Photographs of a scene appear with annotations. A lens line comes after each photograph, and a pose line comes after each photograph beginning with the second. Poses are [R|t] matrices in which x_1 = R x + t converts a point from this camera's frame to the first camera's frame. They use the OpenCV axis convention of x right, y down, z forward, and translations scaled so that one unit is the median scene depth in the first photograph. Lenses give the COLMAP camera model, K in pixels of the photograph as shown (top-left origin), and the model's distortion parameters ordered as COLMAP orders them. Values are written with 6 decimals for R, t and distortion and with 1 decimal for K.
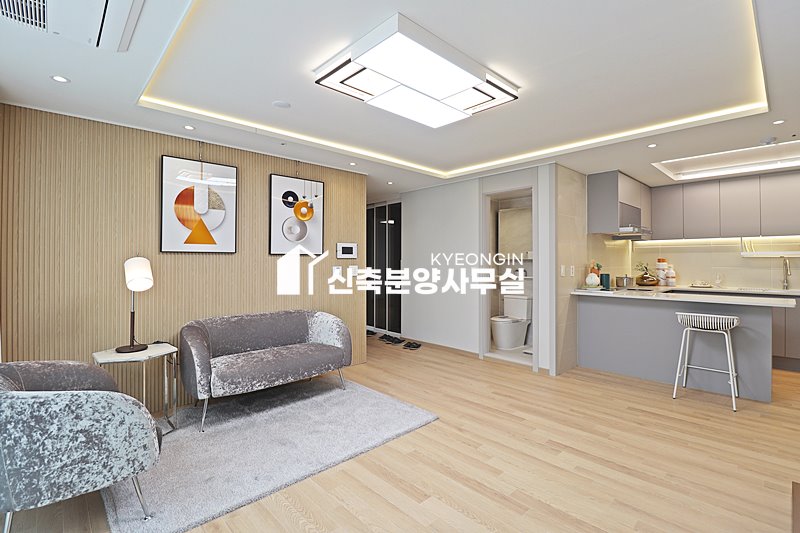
lens RADIAL K [[369.9, 0, 403.7], [0, 369.9, 260.2], [0, 0, 1]] dist [0.000920, -0.013326]
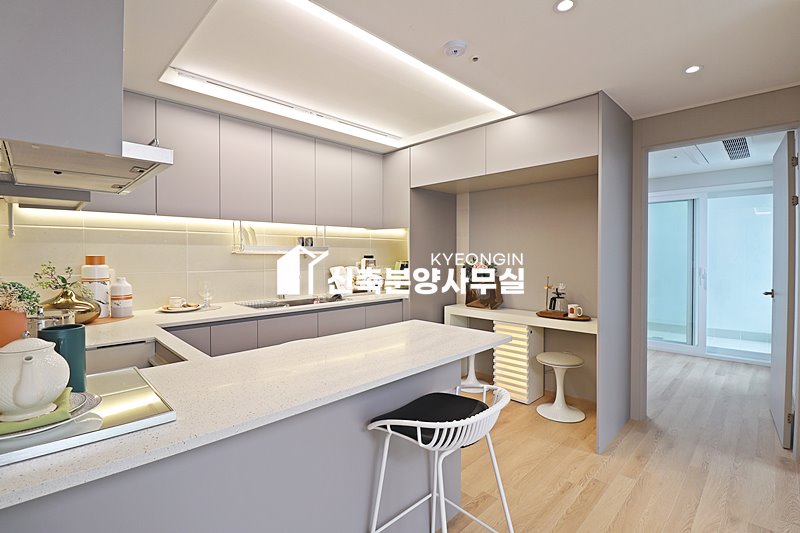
lens RADIAL K [[368.3, 0, 403.3], [0, 368.3, 258.9], [0, 0, 1]] dist [0.001968, -0.013689]
pose [[-0.036386, -0.015945, 0.999211, 0.399069], [-0.002117, 0.999872, 0.015878, -0.012296], [-0.999336, -0.001537, -0.036415, 1.015121]]
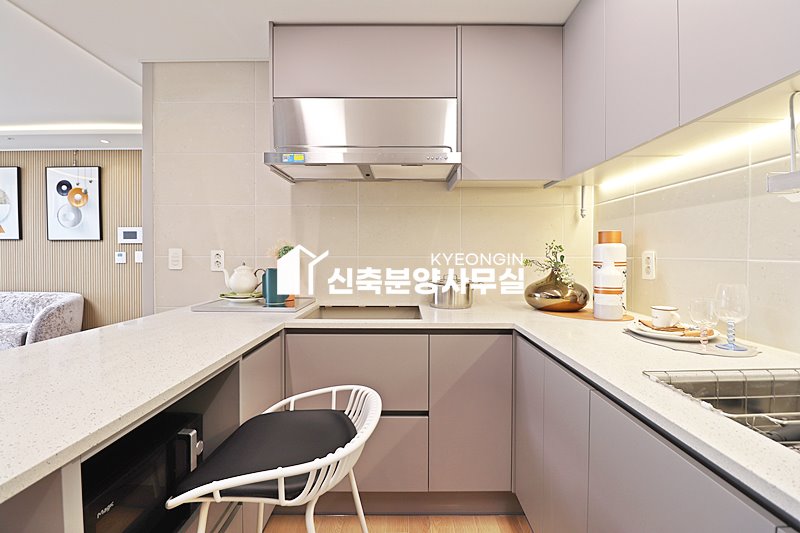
lens RADIAL K [[368.3, 0, 403.3], [0, 368.3, 258.9], [0, 0, 1]] dist [0.001968, -0.013689]
pose [[0.725638, 0.011379, -0.687982, 1.225147], [-0.000081, 0.999865, 0.016452, 0.023574], [0.688076, -0.011883, 0.725541, 0.992613]]
